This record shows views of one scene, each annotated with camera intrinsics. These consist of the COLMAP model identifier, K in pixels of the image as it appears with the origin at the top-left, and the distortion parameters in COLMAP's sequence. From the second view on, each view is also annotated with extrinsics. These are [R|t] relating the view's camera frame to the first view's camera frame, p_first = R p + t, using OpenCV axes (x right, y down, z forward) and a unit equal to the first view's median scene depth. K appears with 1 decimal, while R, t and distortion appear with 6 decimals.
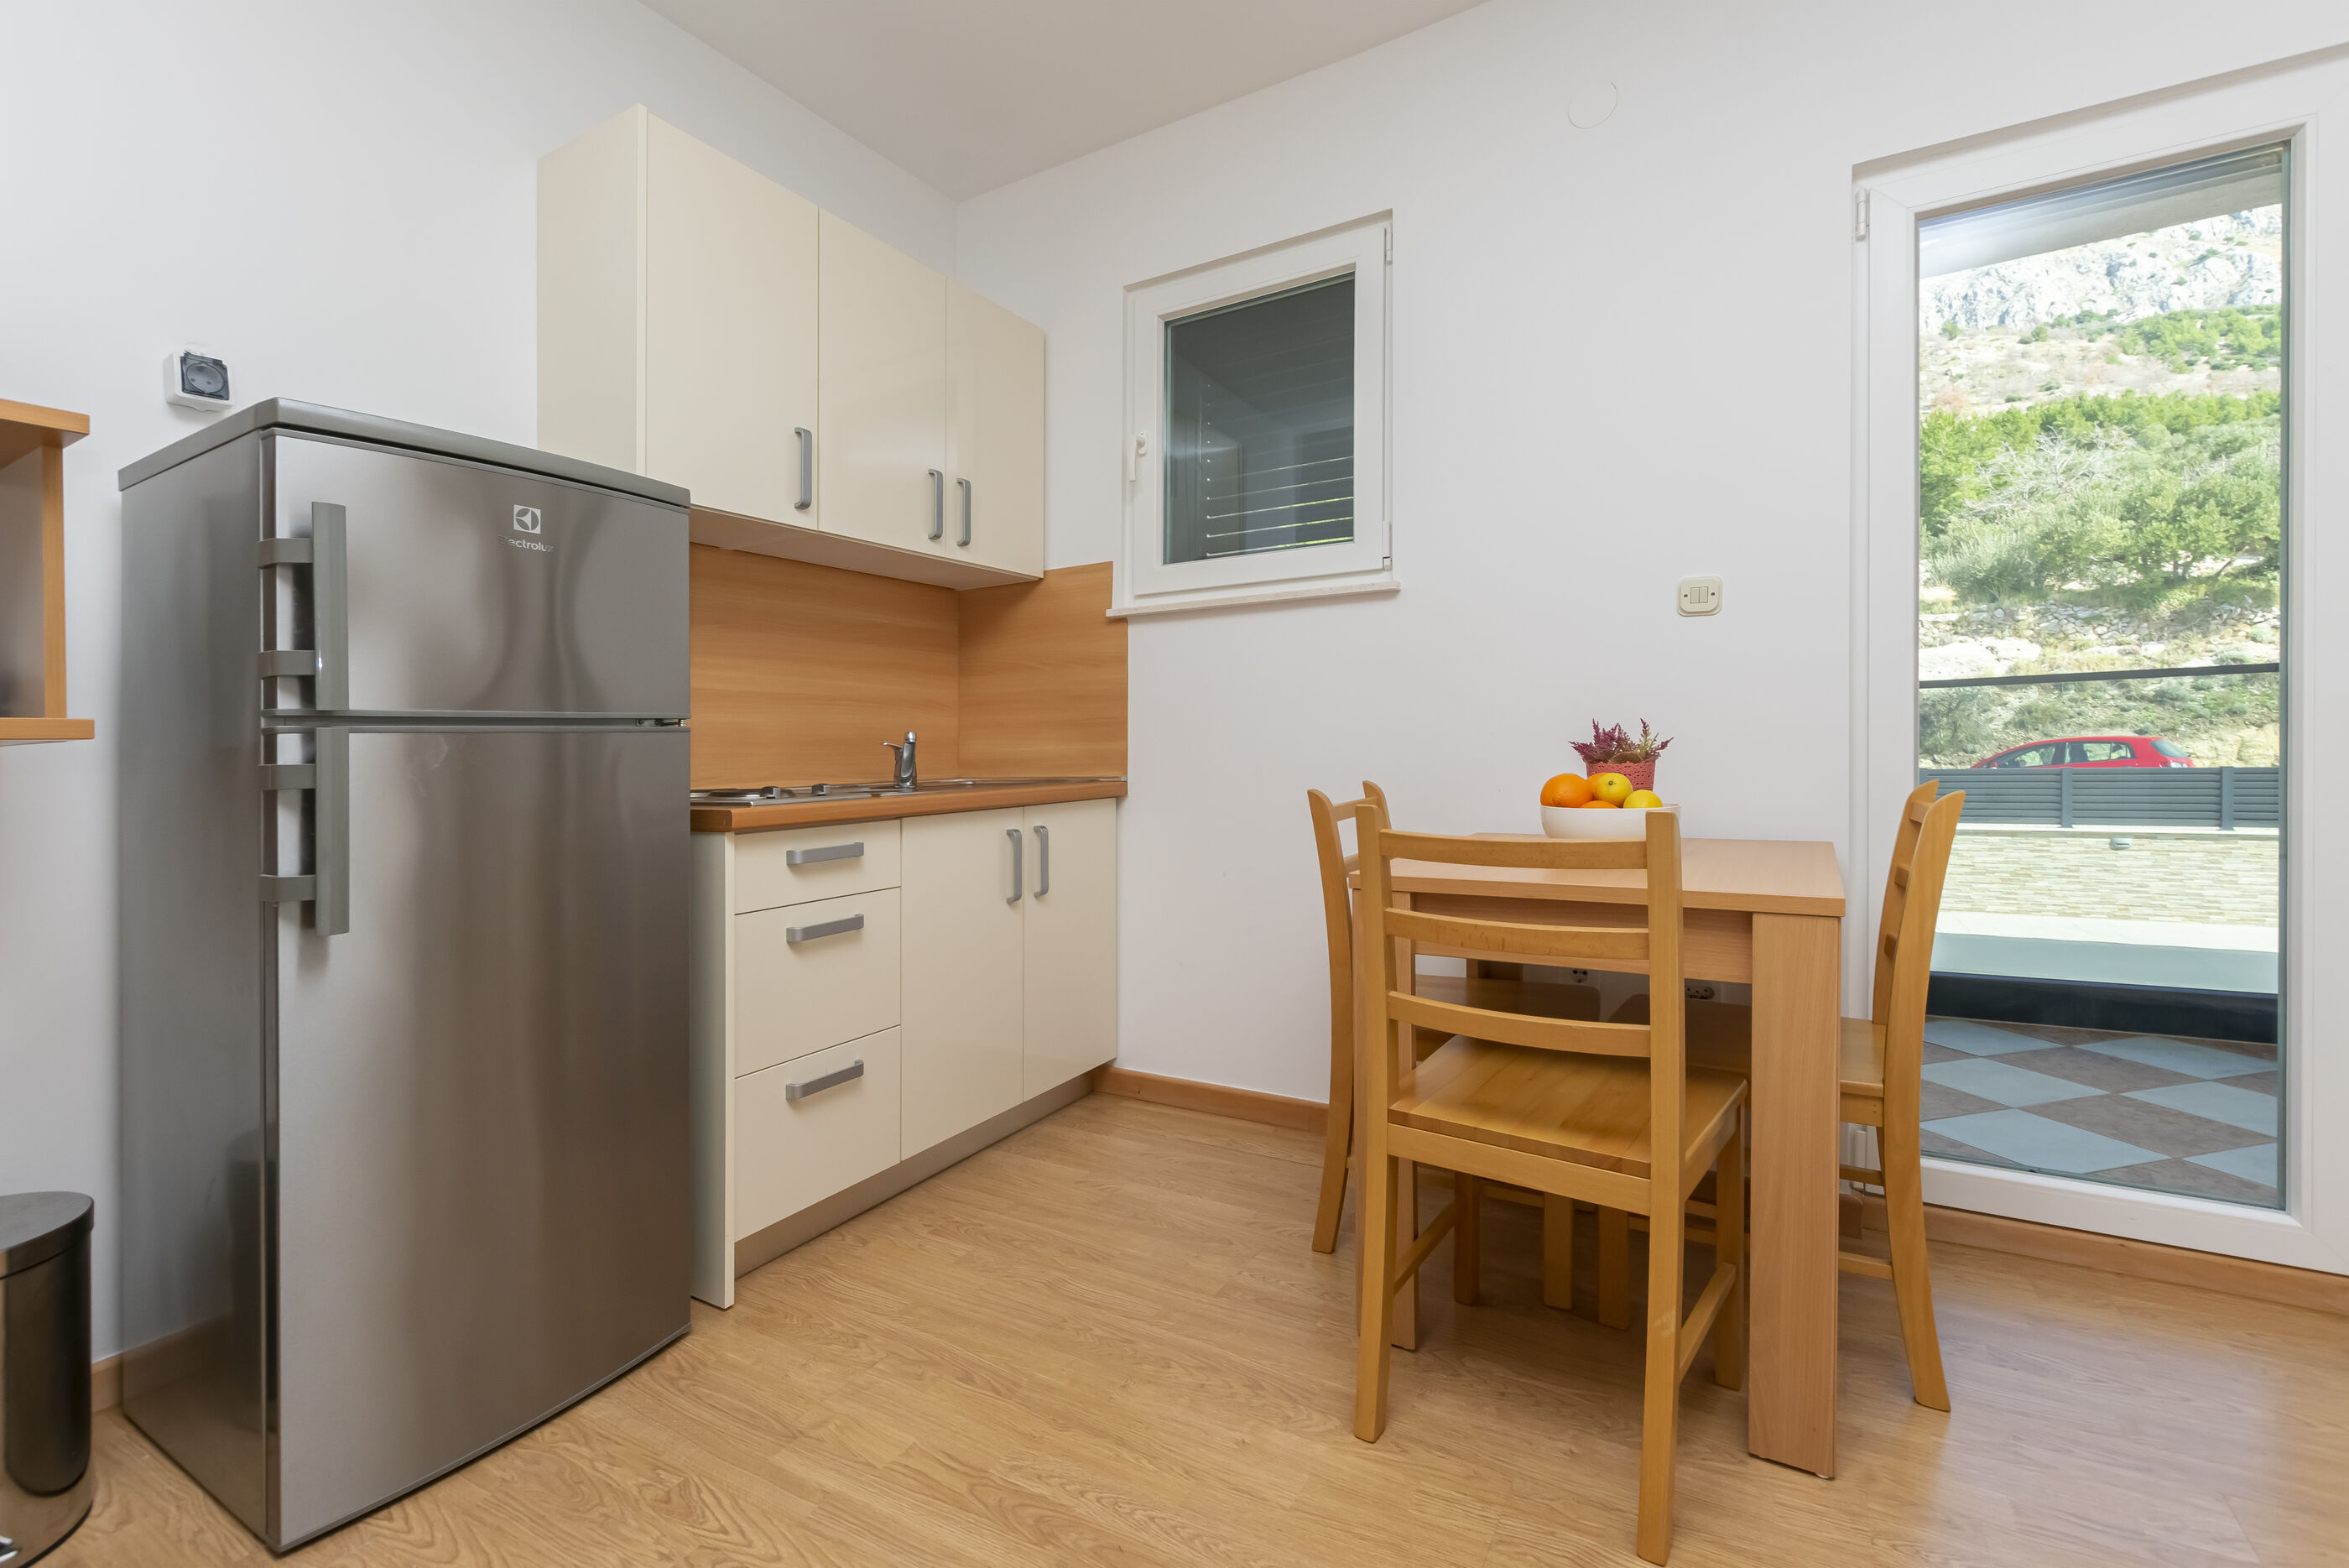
lens RADIAL K [[1034.2, 0, 1180.0], [0, 1034.2, 771.0], [0, 0, 1]] dist [0.001104, 0.000327]
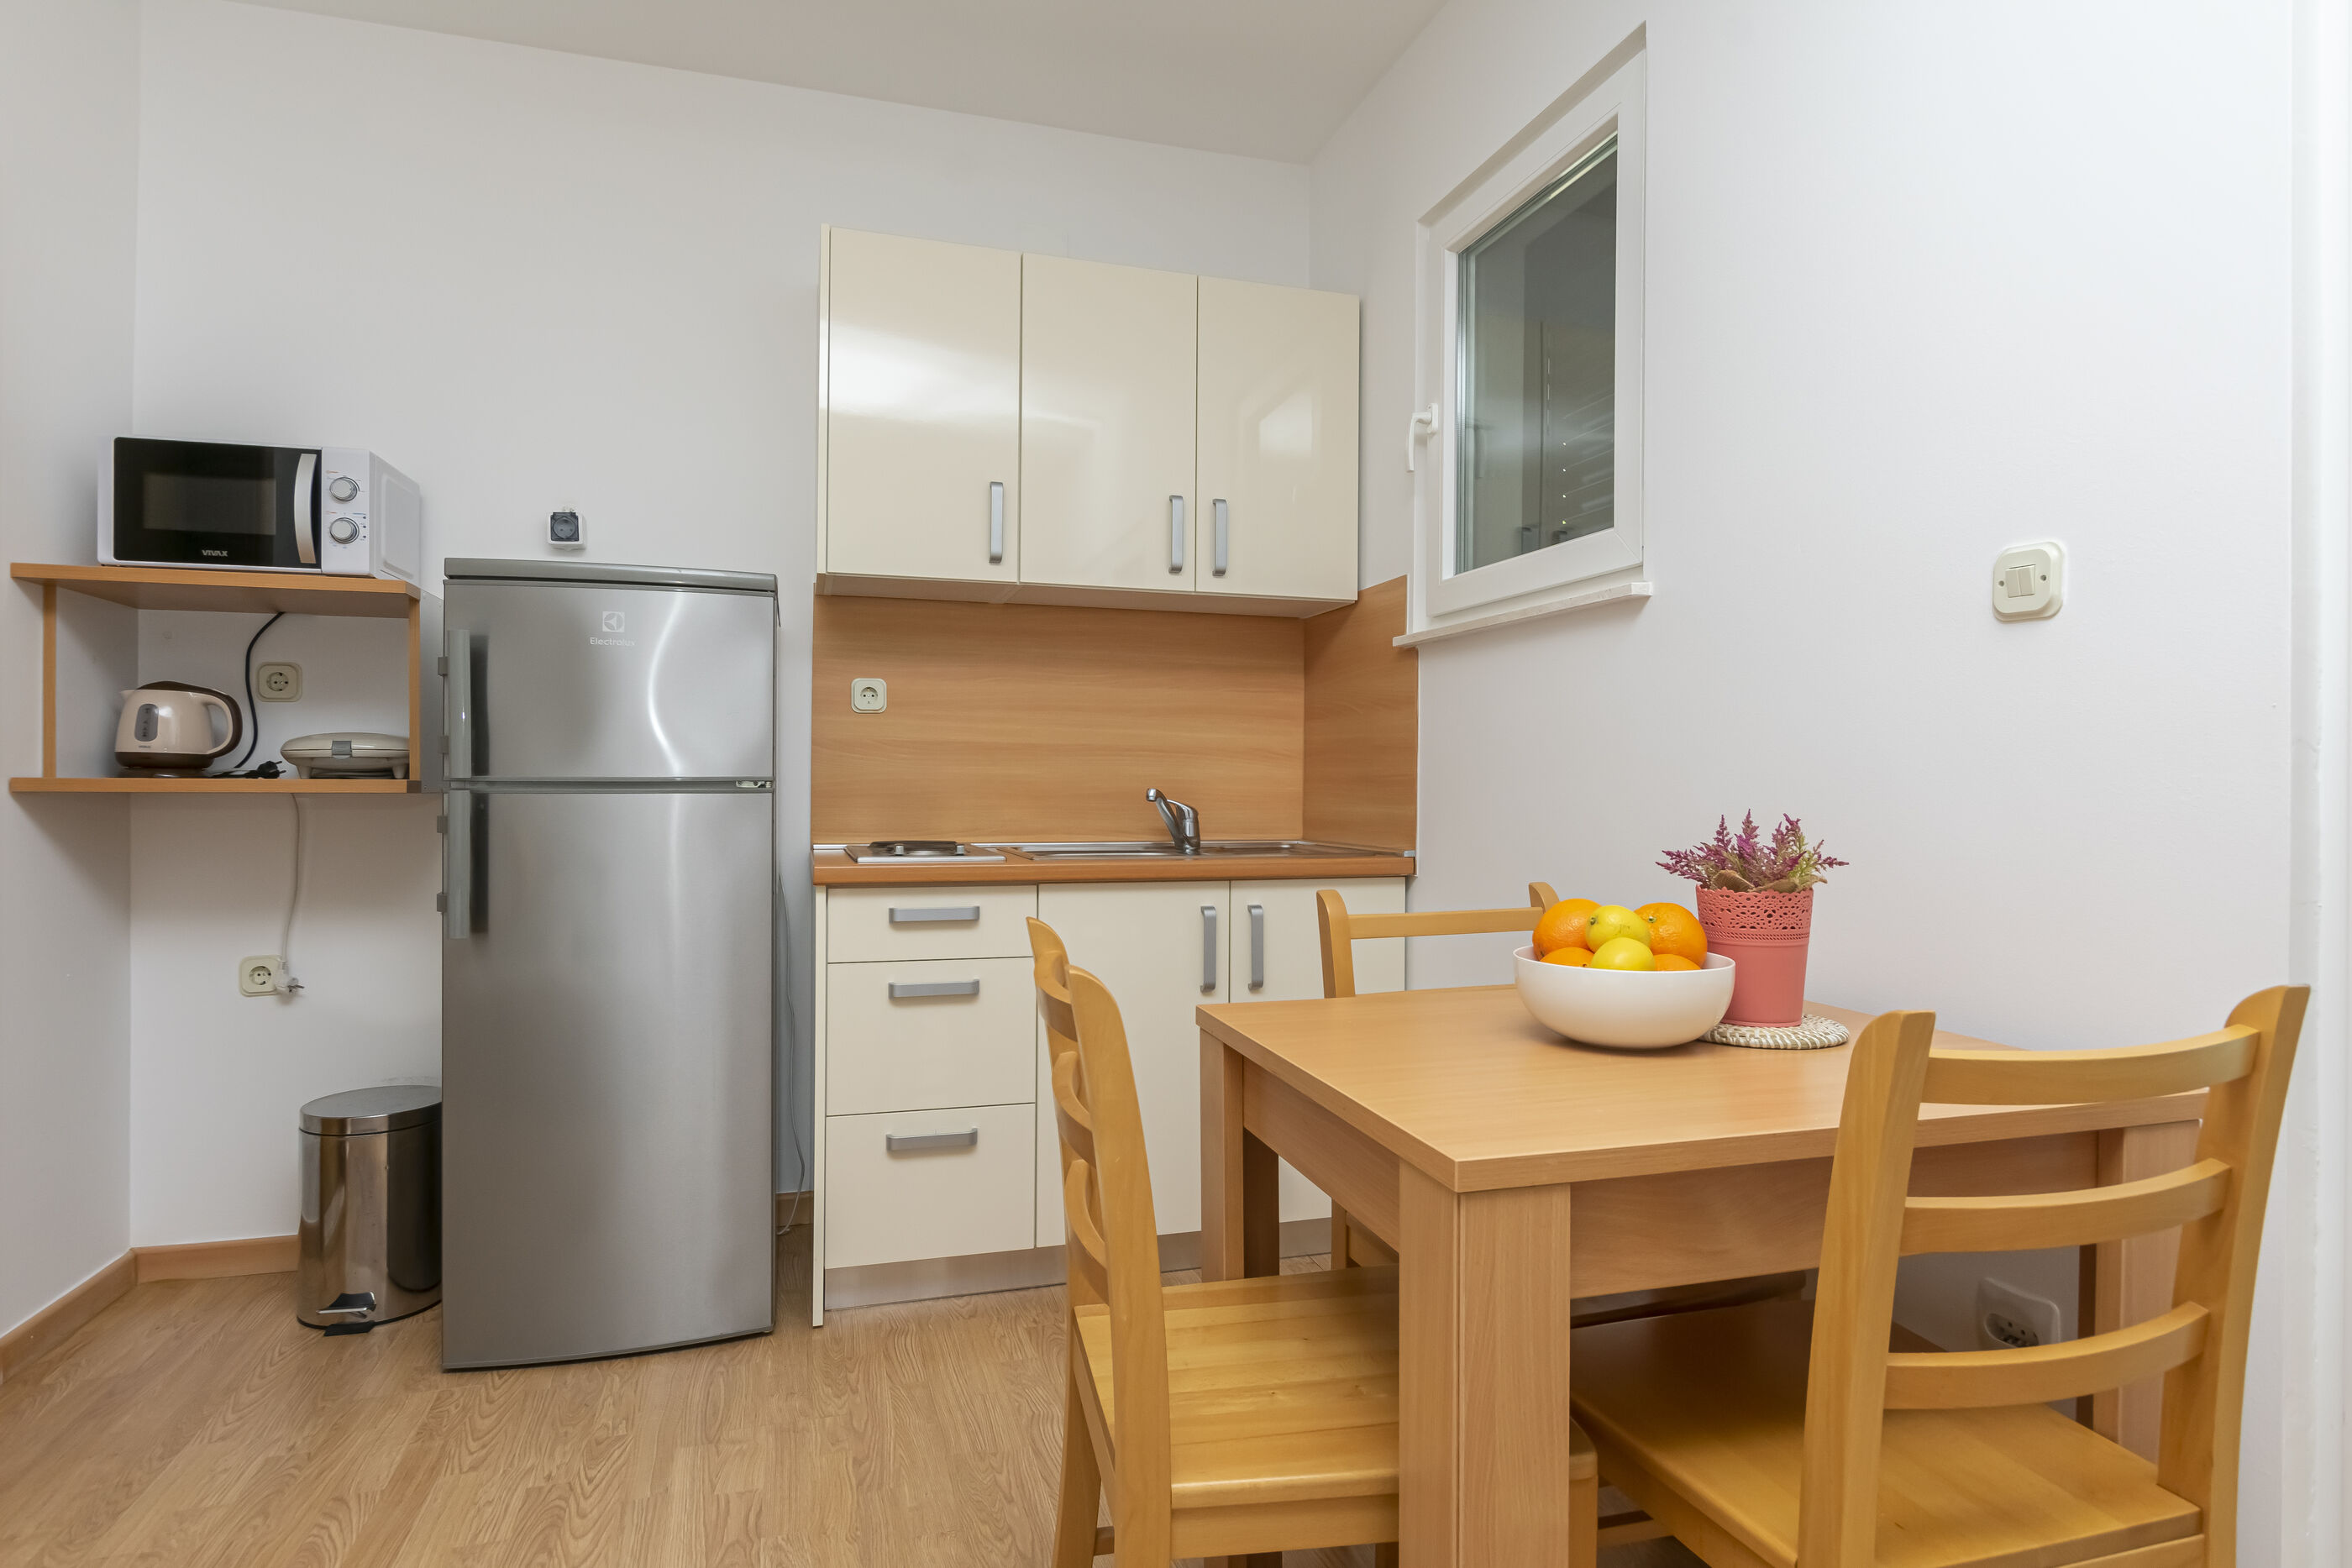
lens RADIAL K [[1294.3, 0, 1189.9], [0, 1294.3, 801.3], [0, 0, 1]] dist [-0.005664, -0.000654]
pose [[0.731790, 0.037057, -0.680522, 0.561377], [-0.037332, 0.999201, 0.014266, -0.046301], [0.680507, 0.014965, 0.732589, 0.205062]]
